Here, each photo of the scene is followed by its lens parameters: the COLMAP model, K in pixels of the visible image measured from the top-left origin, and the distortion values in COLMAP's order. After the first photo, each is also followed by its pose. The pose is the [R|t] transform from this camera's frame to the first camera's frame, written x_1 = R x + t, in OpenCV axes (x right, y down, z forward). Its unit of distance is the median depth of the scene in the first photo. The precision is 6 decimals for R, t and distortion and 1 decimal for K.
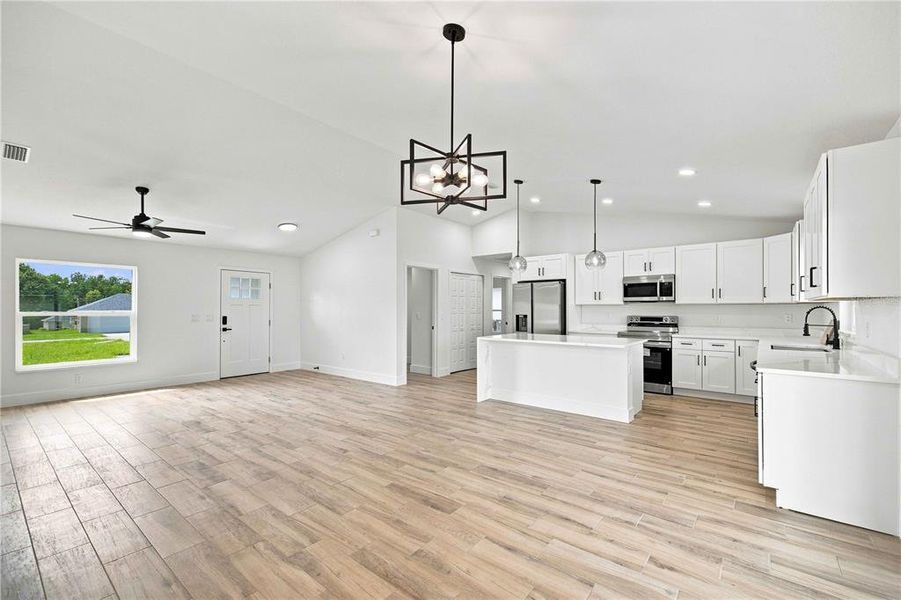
lens RADIAL K [[389.8, 0, 448.9], [0, 389.8, 302.2], [0, 0, 1]] dist [0.004094, 0.000044]
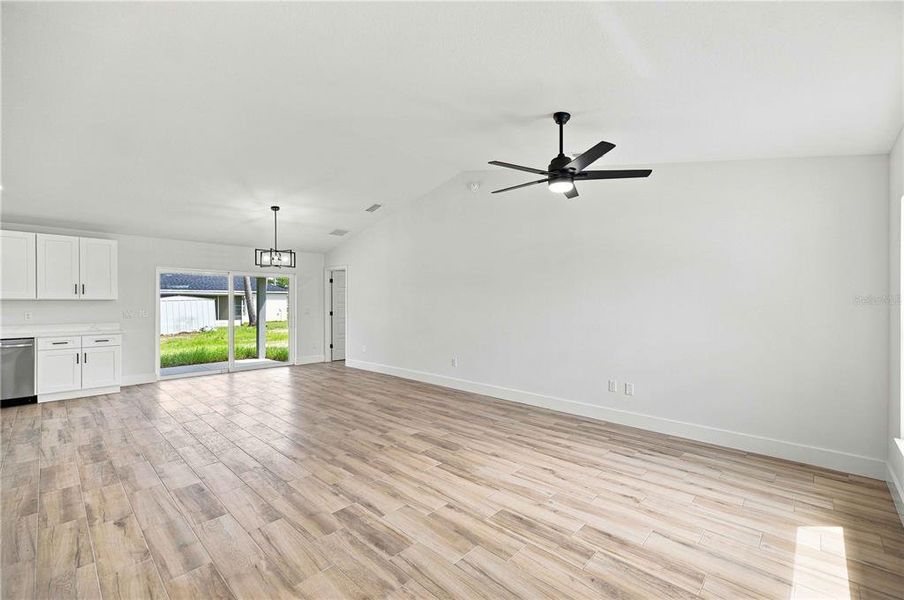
lens RADIAL K [[381.8, 0, 453.5], [0, 381.8, 305.8], [0, 0, 1]] dist [0.013571, 0.000080]
pose [[-0.997675, 0.002565, 0.068098, -0.776802], [0.002210, 0.999984, -0.005286, 0.023459], [-0.068110, -0.005123, -0.997665, 1.941669]]
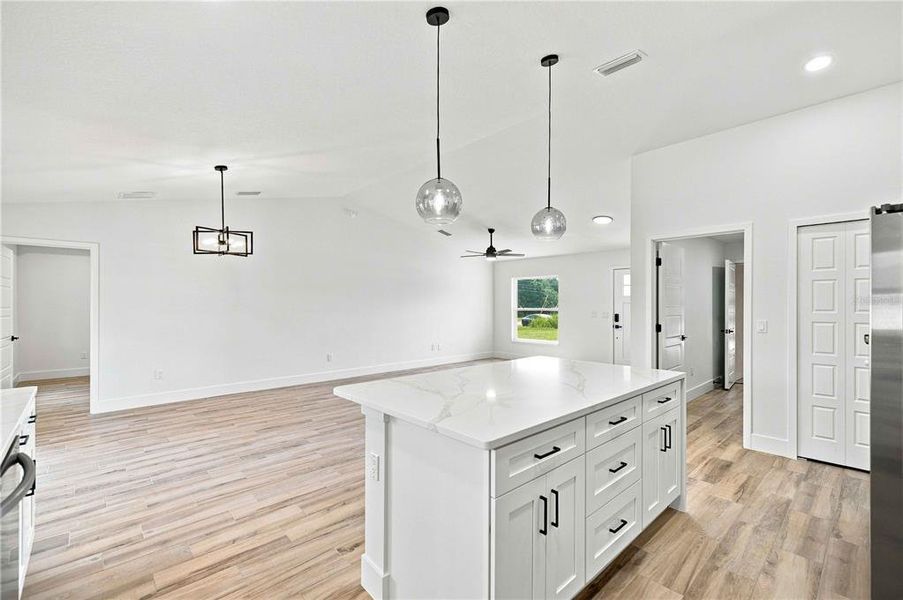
lens RADIAL K [[390.6, 0, 449.9], [0, 390.6, 302.2], [0, 0, 1]] dist [0.004094, 0.000044]
pose [[-0.137537, -0.000741, -0.990496, 0.942111], [0.012452, 0.999919, -0.002477, 0.001208], [0.990418, -0.012674, -0.137517, 1.251989]]
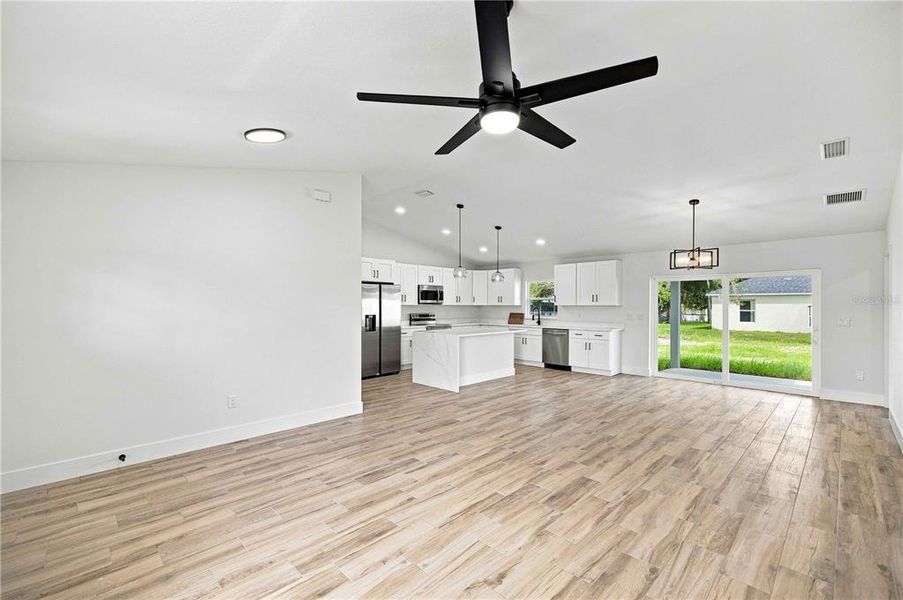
lens RADIAL K [[390.6, 0, 449.9], [0, 390.6, 302.2], [0, 0, 1]] dist [0.004094, 0.000044]
pose [[0.101588, 0.009898, 0.994777, -1.392073], [-0.018974, 0.999788, -0.008010, 0.005995], [-0.994646, -0.018062, 0.101755, 1.203506]]
